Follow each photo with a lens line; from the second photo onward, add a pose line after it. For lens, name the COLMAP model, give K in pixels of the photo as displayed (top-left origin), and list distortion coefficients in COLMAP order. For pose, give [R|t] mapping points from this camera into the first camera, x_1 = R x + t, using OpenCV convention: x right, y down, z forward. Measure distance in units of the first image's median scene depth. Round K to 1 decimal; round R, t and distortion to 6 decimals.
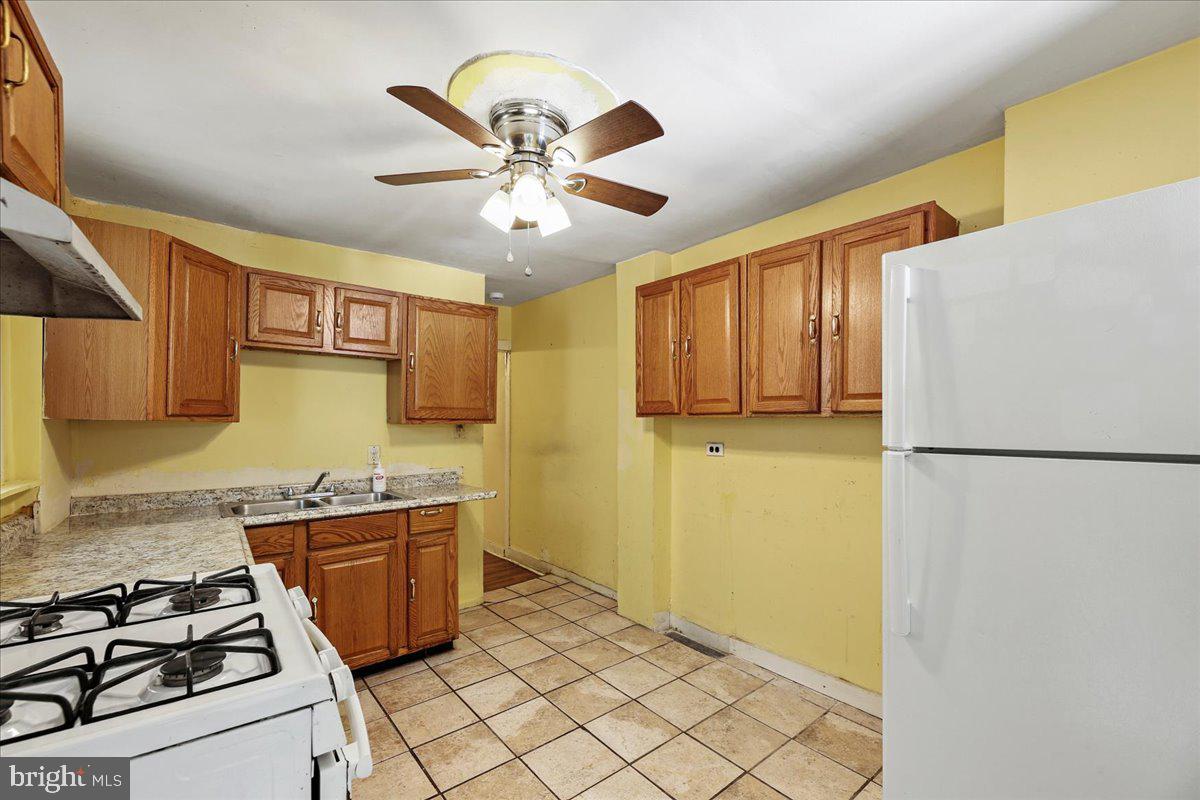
lens RADIAL K [[497.4, 0, 604.8], [0, 497.4, 419.8], [0, 0, 1]] dist [-0.010444, -0.000576]
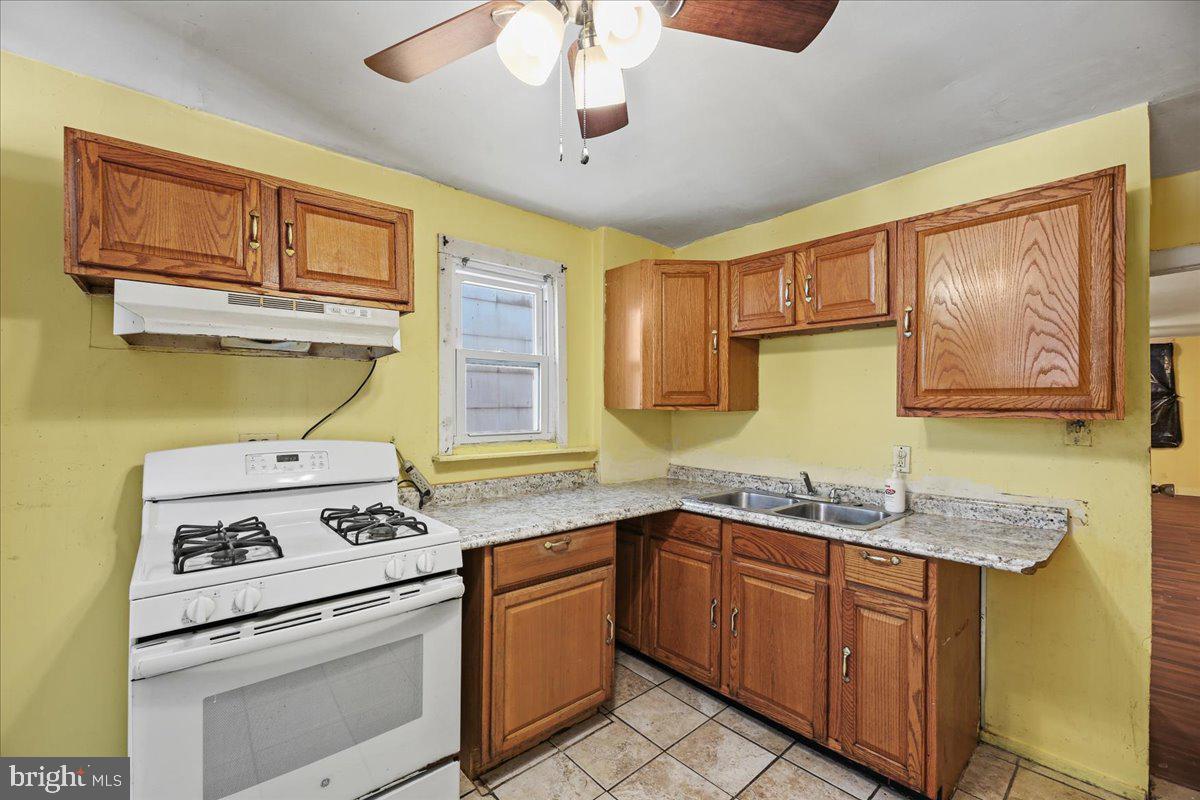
lens RADIAL K [[497.4, 0, 599.7], [0, 497.4, 398.0], [0, 0, 1]] dist [-0.010444, -0.000576]
pose [[0.024692, -0.015238, -0.999579, 0.269904], [-0.000773, 0.999883, -0.015262, -0.006141], [0.999695, 0.001149, 0.024678, 0.632861]]
